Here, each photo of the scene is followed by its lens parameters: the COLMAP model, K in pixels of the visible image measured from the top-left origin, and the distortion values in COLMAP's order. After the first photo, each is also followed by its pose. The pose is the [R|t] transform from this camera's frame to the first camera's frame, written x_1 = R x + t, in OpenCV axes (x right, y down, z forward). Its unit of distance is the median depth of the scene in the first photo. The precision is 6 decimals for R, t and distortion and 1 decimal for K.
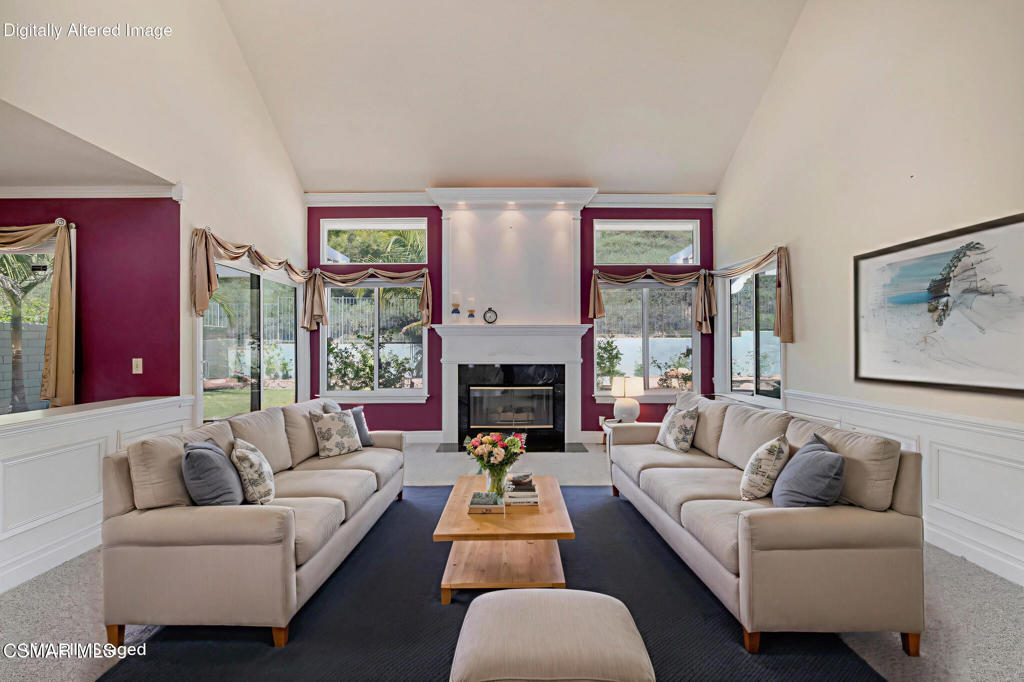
lens RADIAL K [[487.9, 0, 512.0], [0, 487.9, 341.0], [0, 0, 1]] dist [-0.024028, 0.007363]
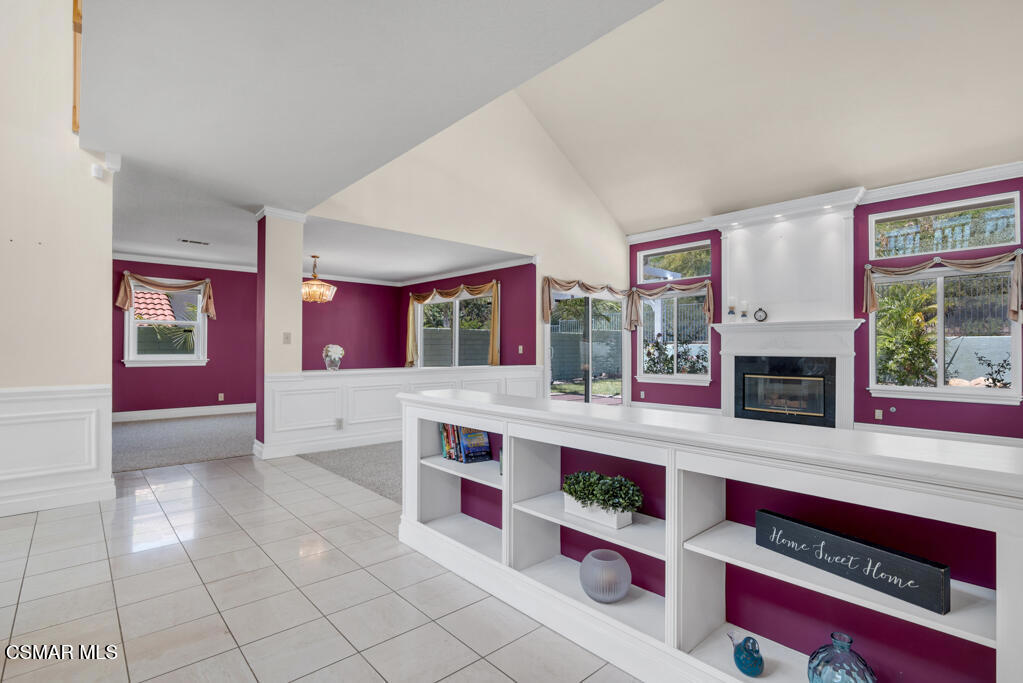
lens RADIAL K [[487.4, 0, 511.5], [0, 487.4, 341.5], [0, 0, 1]] dist [-0.024028, 0.007363]
pose [[0.669747, -0.006608, -0.742560, 0.417560], [0.000758, 0.999966, -0.008214, 0.021369], [0.742589, 0.004939, 0.669729, -0.227203]]
